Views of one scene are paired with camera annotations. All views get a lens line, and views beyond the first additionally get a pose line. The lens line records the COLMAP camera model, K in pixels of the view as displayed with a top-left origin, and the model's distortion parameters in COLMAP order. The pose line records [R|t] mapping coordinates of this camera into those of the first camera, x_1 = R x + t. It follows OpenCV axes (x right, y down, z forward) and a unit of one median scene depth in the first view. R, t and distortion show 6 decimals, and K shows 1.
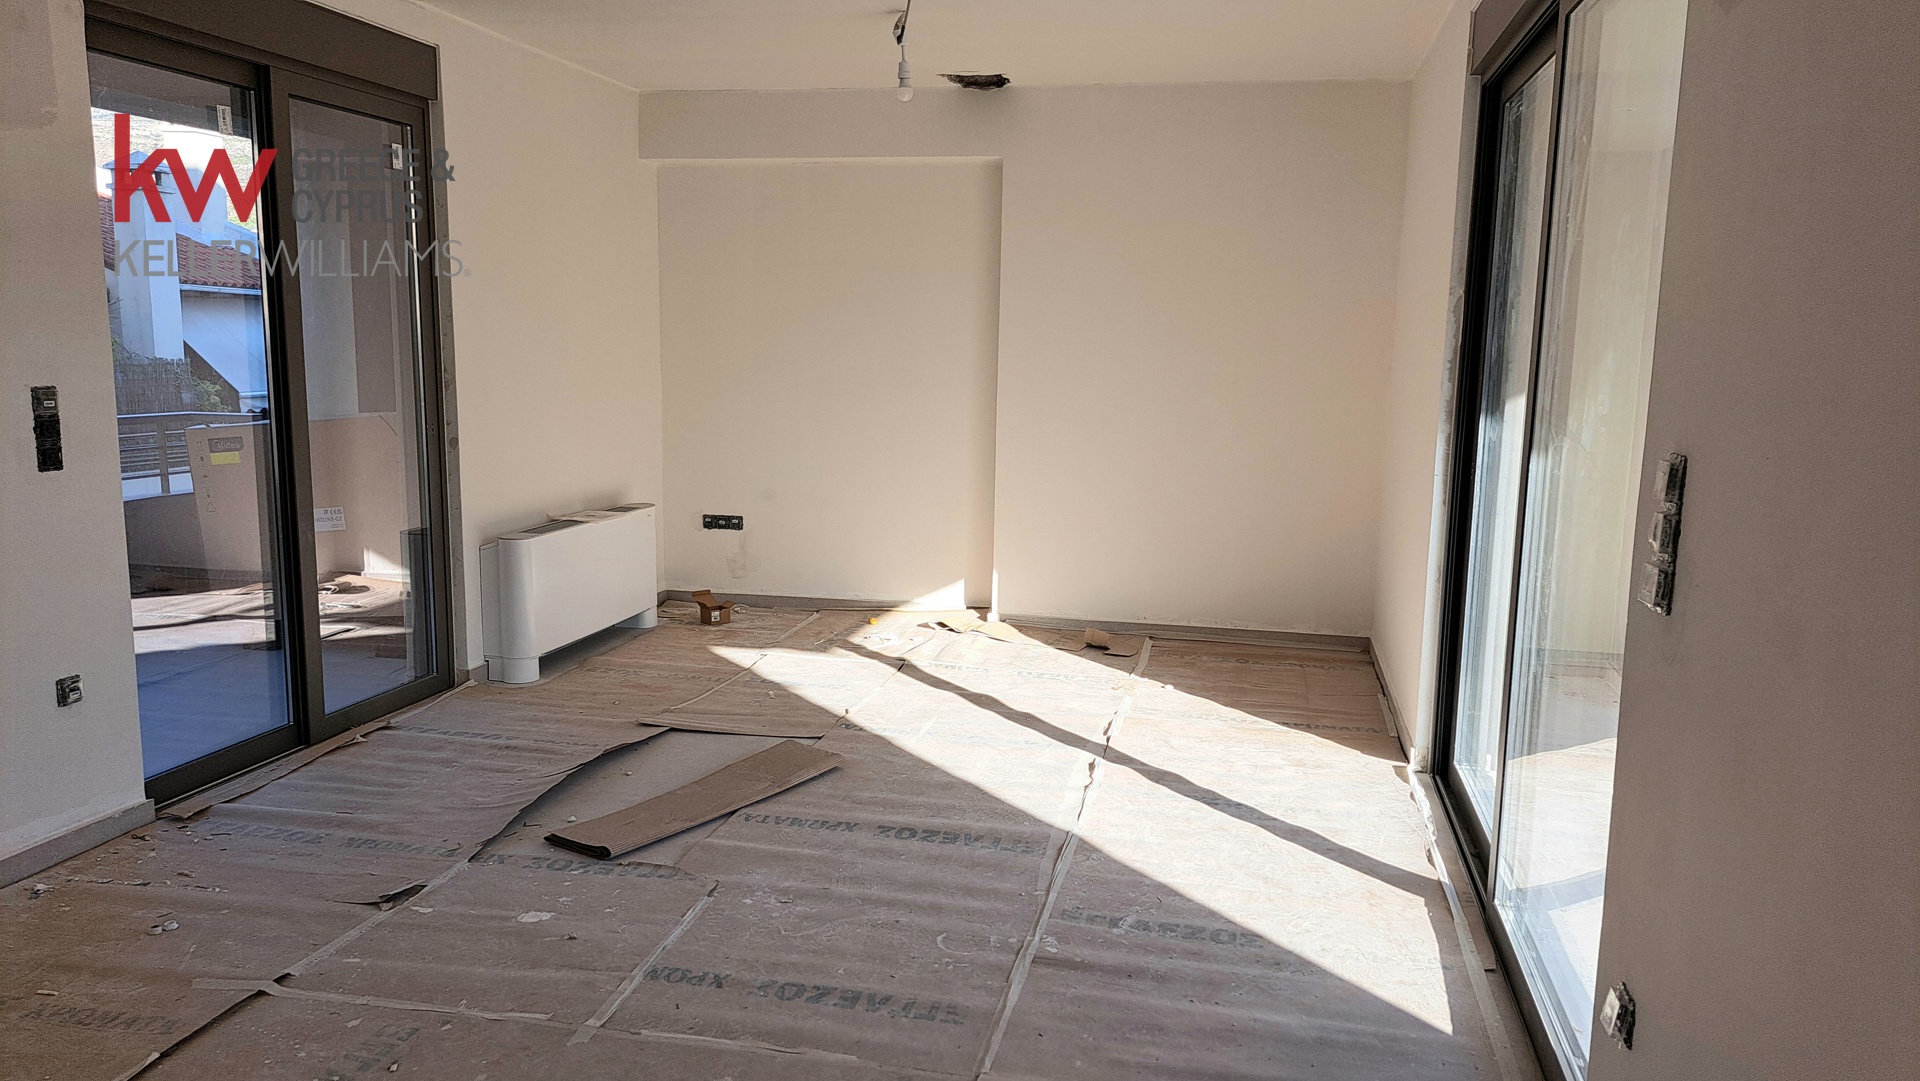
lens RADIAL K [[1380.2, 0, 978.5], [0, 1380.2, 542.9], [0, 0, 1]] dist [0.152547, -0.200718]
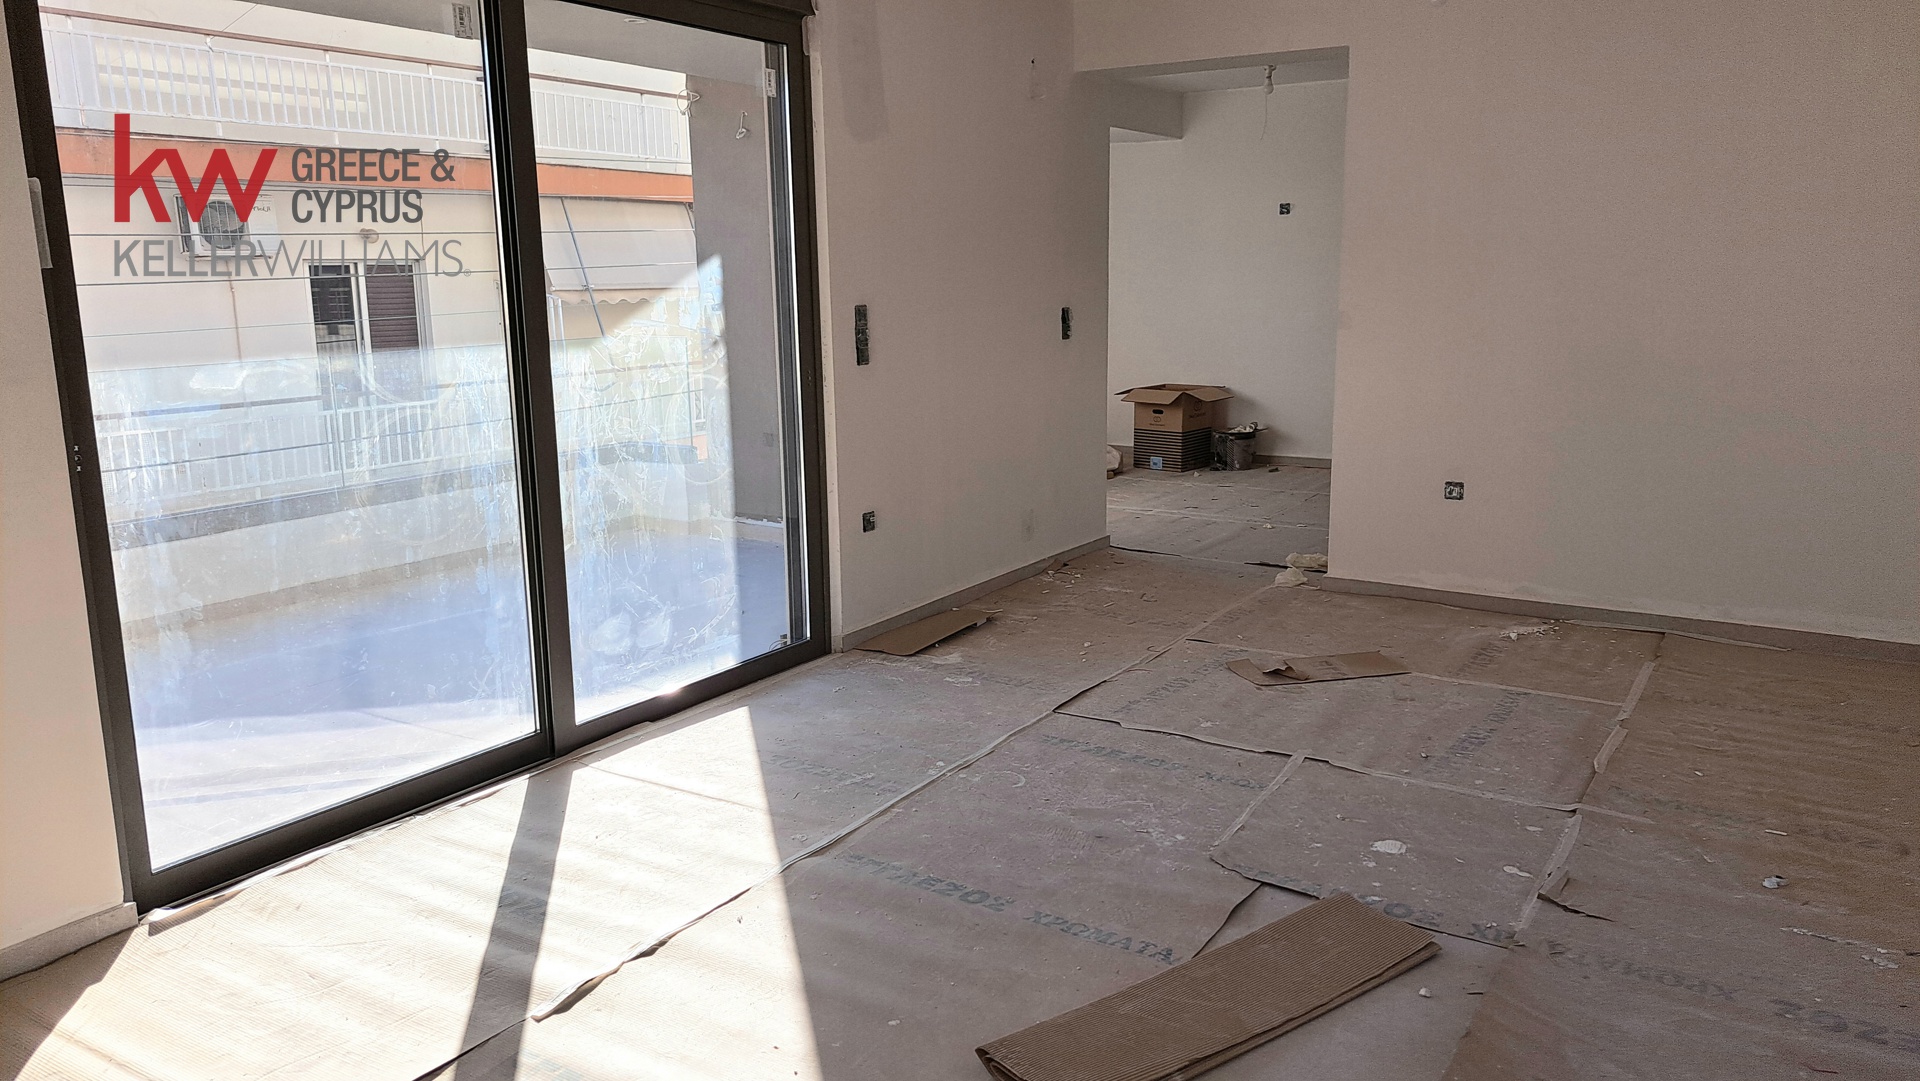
lens RADIAL K [[1380.2, 0, 978.5], [0, 1380.2, 542.9], [0, 0, 1]] dist [0.152547, -0.200718]
pose [[-0.938720, -0.081087, 0.335008, -0.290893], [0.039559, 0.940168, 0.338408, -0.238910], [-0.342404, 0.330923, -0.879346, 1.557508]]
